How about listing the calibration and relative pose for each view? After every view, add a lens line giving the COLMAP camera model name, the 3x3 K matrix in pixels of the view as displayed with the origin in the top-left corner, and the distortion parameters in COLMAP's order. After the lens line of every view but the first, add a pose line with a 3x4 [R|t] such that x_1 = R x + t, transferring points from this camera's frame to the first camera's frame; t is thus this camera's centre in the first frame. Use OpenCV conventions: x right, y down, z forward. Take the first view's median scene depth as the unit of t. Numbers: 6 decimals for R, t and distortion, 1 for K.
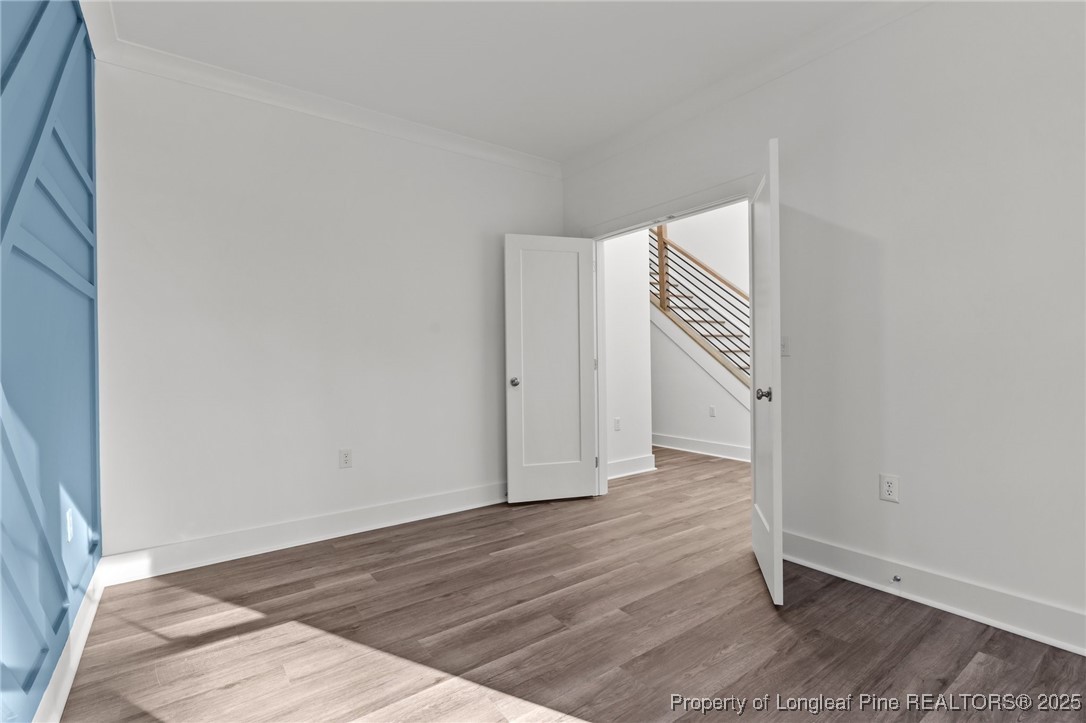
lens RADIAL K [[492.0, 0, 541.9], [0, 492.0, 358.5], [0, 0, 1]] dist [-0.001966, 0.000329]
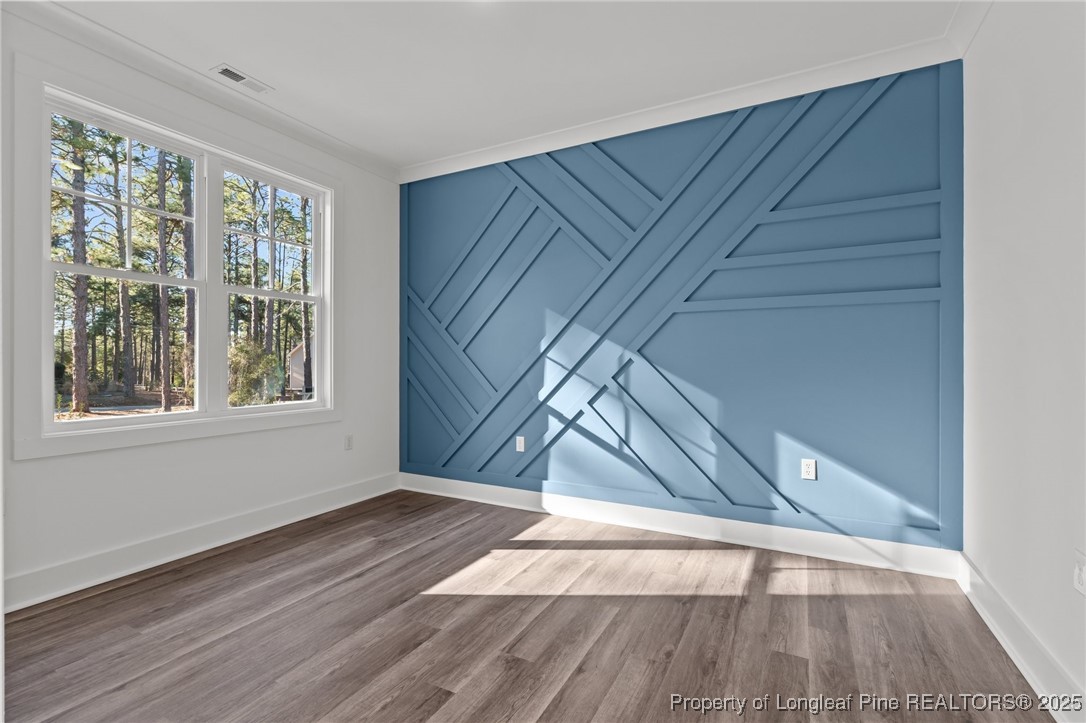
lens RADIAL K [[492.0, 0, 541.9], [0, 492.0, 358.5], [0, 0, 1]] dist [-0.001966, 0.000329]
pose [[-0.895592, 0.010174, -0.444760, 0.401103], [0.010860, 0.999941, 0.001006, -0.005571], [0.444744, -0.003930, -0.895649, 1.897594]]
